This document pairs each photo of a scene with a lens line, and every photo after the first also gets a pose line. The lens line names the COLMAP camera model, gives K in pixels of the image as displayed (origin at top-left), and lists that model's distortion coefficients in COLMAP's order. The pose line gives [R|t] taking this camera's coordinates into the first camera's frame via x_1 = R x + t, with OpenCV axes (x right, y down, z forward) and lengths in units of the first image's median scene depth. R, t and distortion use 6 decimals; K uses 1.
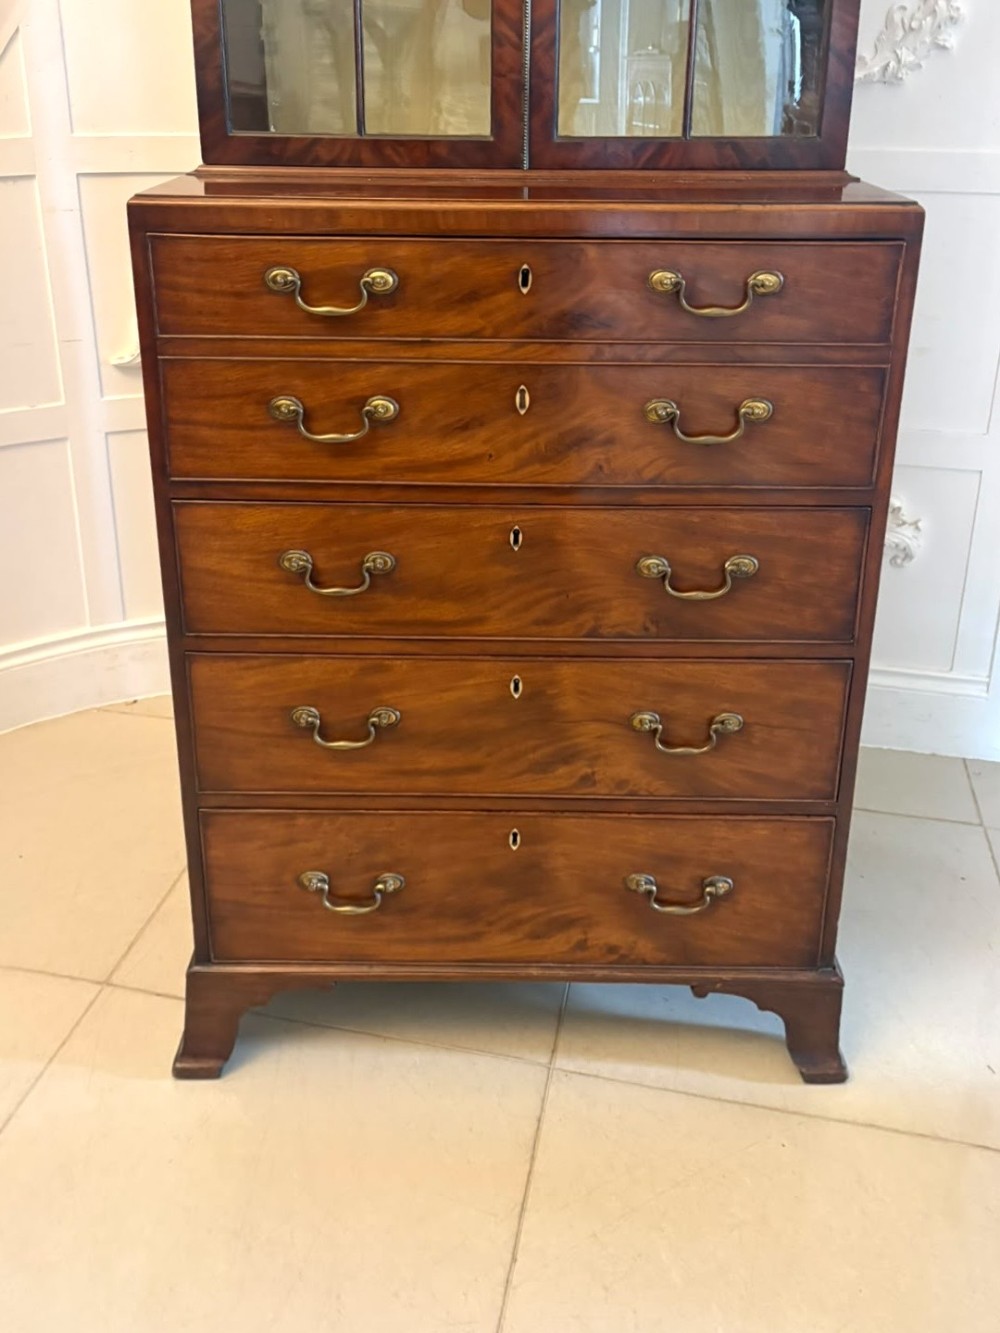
lens RADIAL K [[1139.2, 0, 500.7], [0, 1139.2, 454.2], [0, 0, 1]] dist [0.043464, 0.003778]
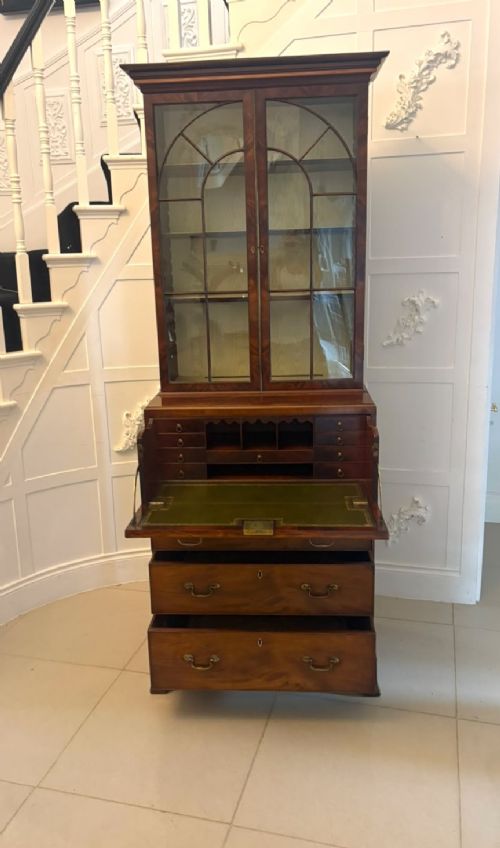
lens RADIAL K [[715.3, 0, 250.0], [0, 715.3, 424.0], [0, 0, 1]] dist [0.051015, -0.000719]
pose [[0.998283, -0.020611, -0.054835, 0.103006], [0.015619, 0.995824, -0.089946, 0.023655], [0.056460, 0.088935, 0.994436, -1.035199]]
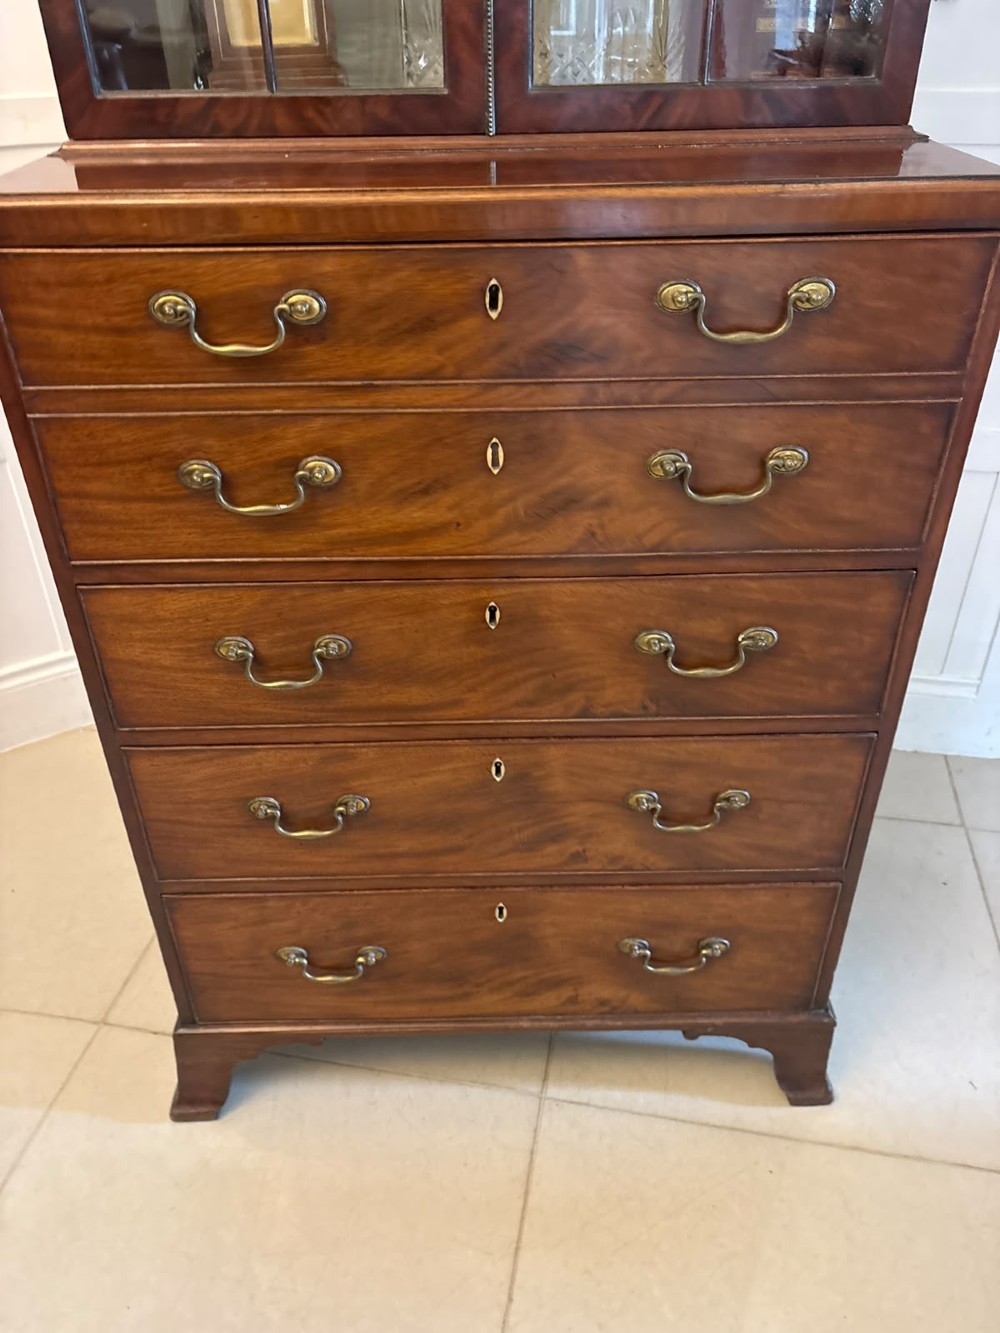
lens RADIAL K [[1006.4, 0, 492.9], [0, 1006.4, 649.5], [0, 0, 1]] dist [0.020346, 0.006101]
pose [[0.999550, -0.029926, 0.002174, 0.011394], [0.028503, 0.969656, 0.242805, -0.084019], [-0.009374, -0.242634, 0.970073, 0.272717]]
